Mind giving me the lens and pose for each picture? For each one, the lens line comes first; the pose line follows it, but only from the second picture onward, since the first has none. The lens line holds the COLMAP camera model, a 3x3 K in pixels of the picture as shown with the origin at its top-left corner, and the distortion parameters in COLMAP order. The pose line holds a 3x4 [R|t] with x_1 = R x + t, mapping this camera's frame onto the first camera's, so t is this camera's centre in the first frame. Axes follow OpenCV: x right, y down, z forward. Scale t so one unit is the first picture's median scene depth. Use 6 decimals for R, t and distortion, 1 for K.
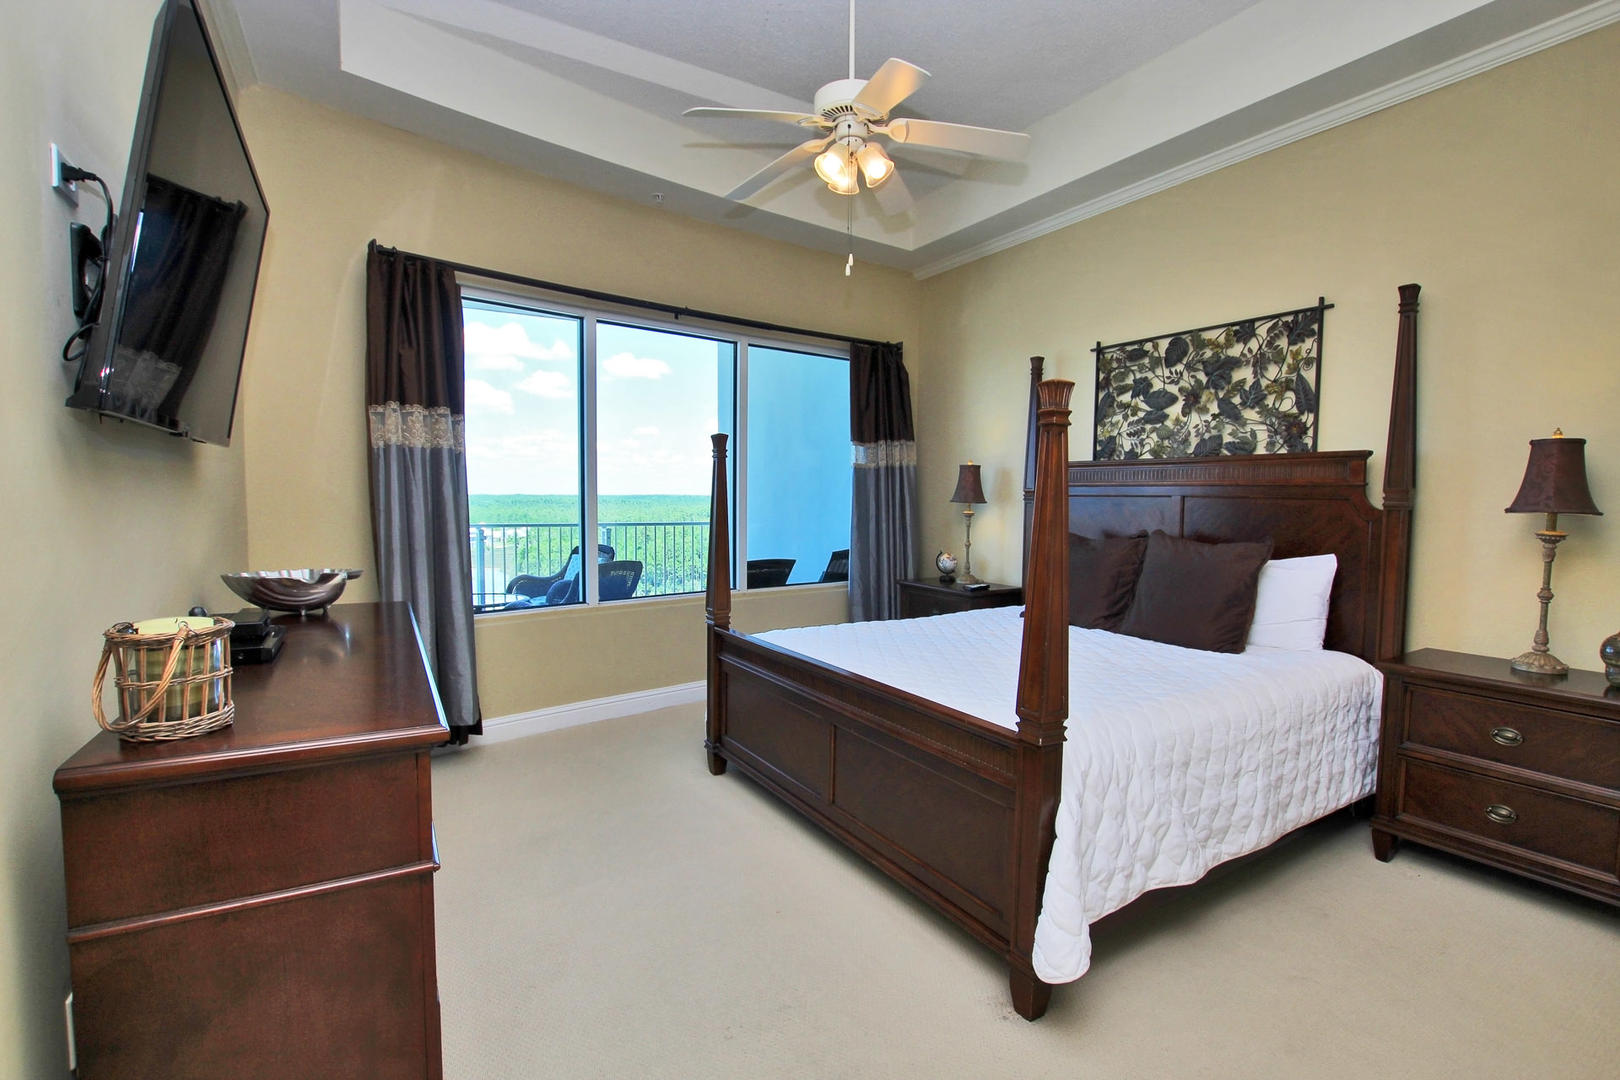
lens RADIAL K [[776.0, 0, 810.0], [0, 776.0, 540.0], [0, 0, 1]] dist [0.000147, 0.000016]
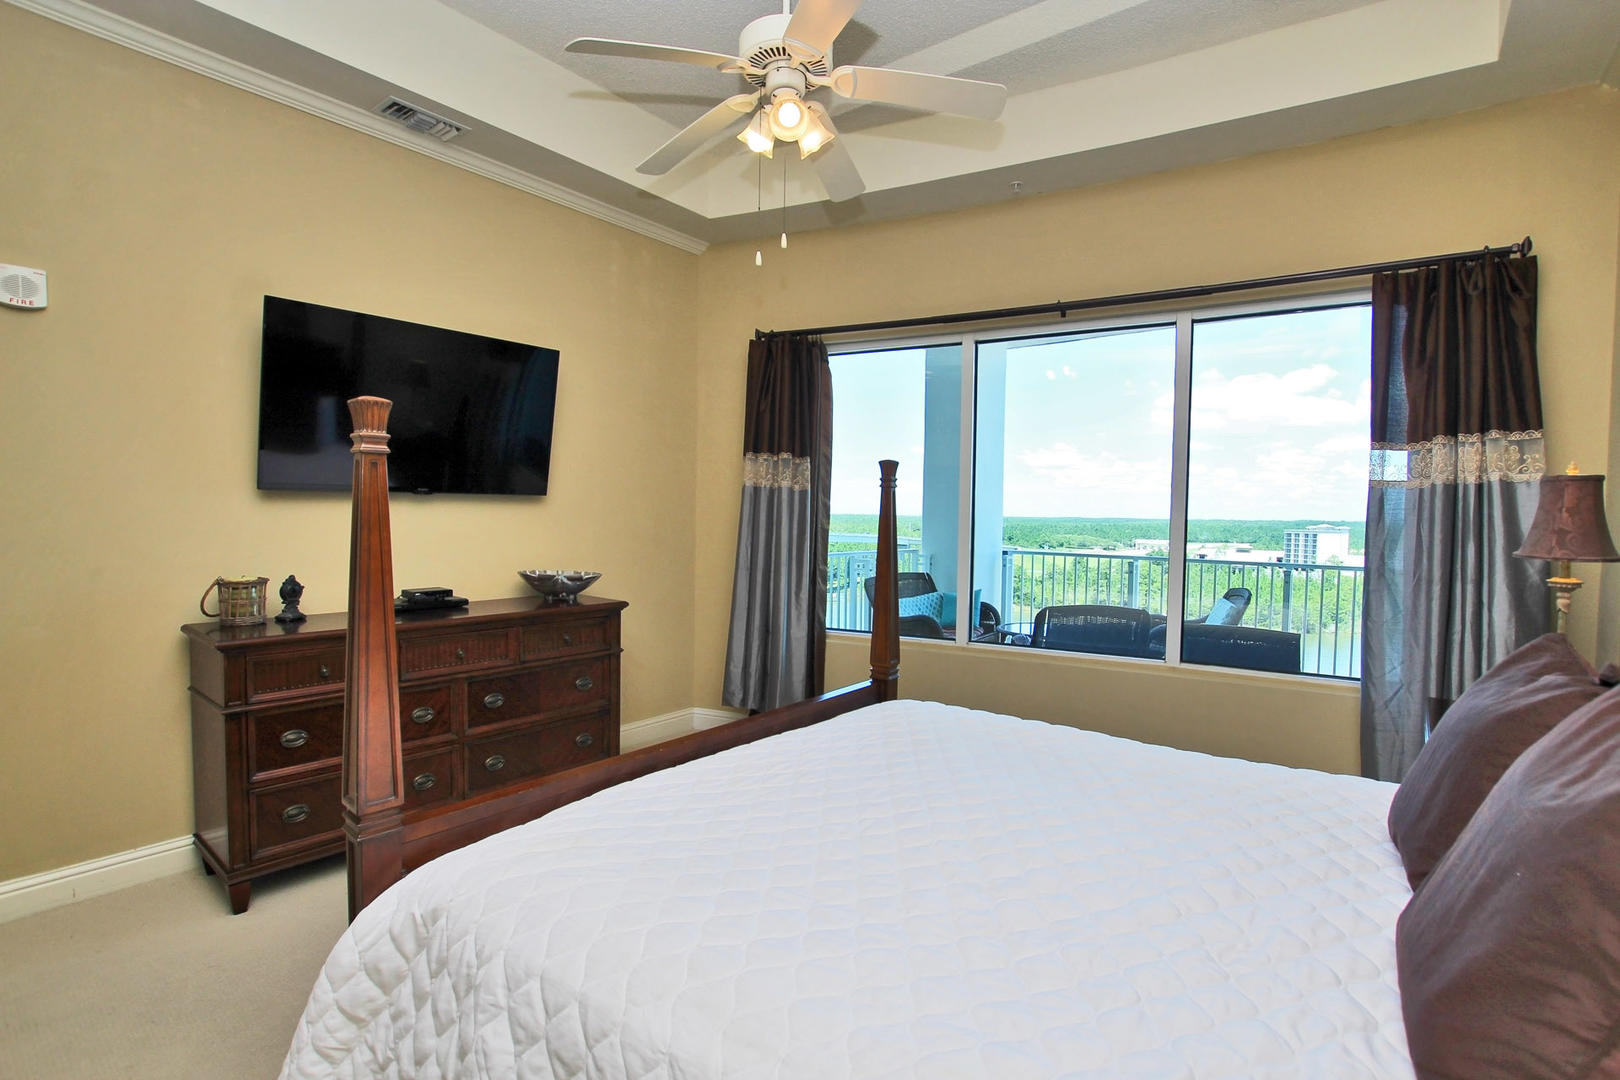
lens RADIAL K [[759.2, 0, 810.0], [0, 759.2, 540.0], [0, 0, 1]] dist [0.000683, 0.000019]
pose [[0.359365, 0.029949, -0.932716, 0.503797], [-0.071770, 0.997412, 0.004374, -0.032266], [0.930433, 0.065369, 0.360585, 0.479675]]
